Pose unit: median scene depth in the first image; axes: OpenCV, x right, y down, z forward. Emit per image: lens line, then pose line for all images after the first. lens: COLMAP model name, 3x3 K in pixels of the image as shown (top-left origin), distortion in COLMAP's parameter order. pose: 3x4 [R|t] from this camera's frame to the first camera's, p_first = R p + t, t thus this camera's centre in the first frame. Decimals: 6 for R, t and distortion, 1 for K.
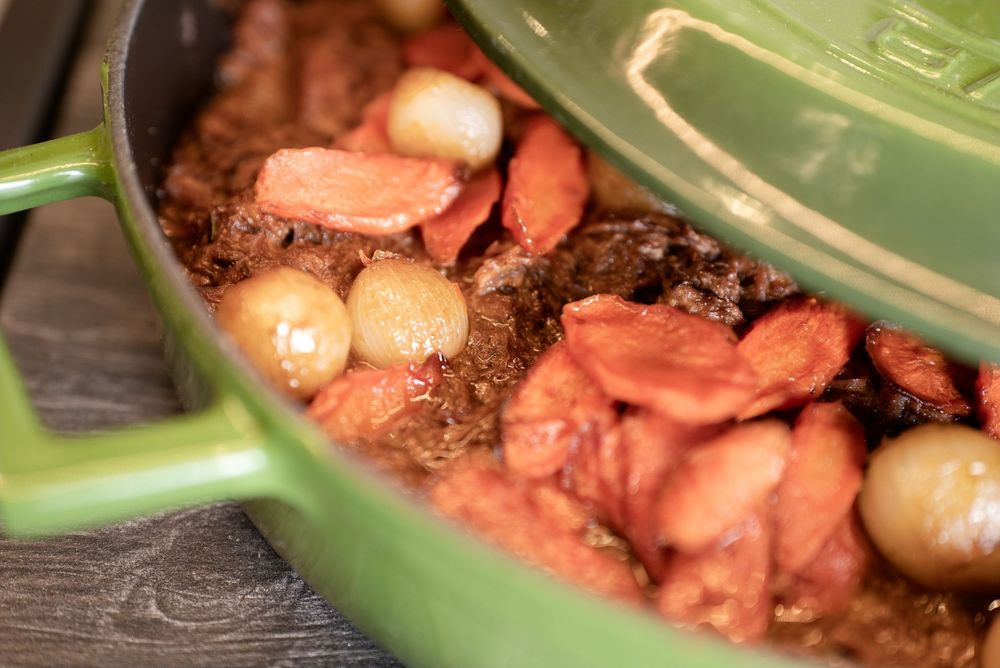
lens RADIAL K [[1252.5, 0, 500.8], [0, 1252.5, 319.6], [0, 0, 1]] dist [0.120071, 0.537513]
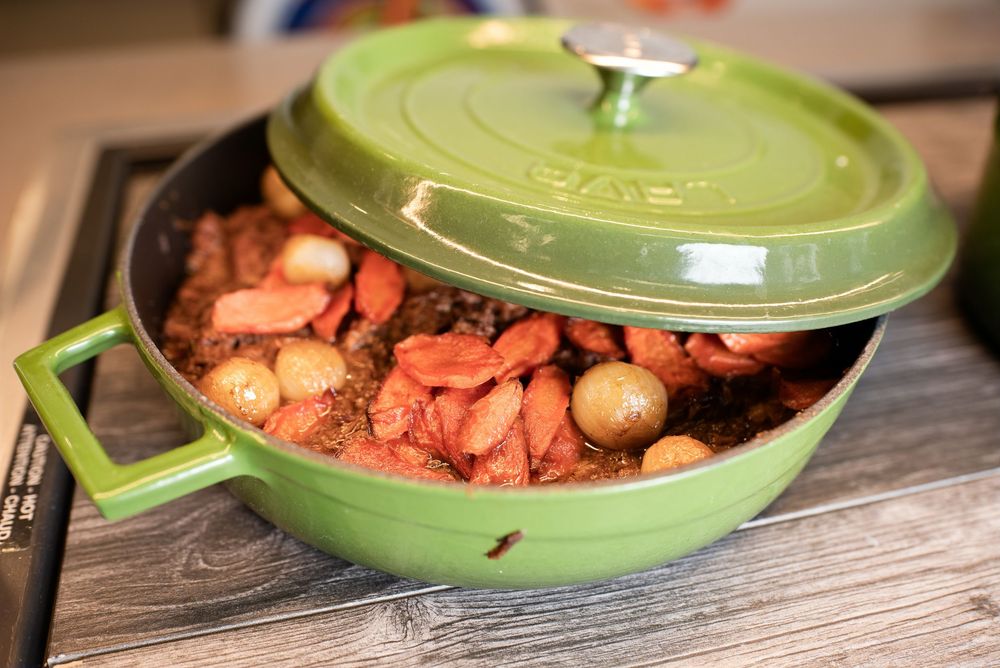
lens RADIAL K [[878.0, 0, 500.0], [0, 878.0, 334.0], [0, 0, 1]] dist [-0.008010, -0.002084]
pose [[0.974343, -0.214268, 0.068879, 0.111627], [0.219203, 0.972829, -0.074519, 0.096813], [-0.051040, 0.087705, 0.994838, -0.243437]]
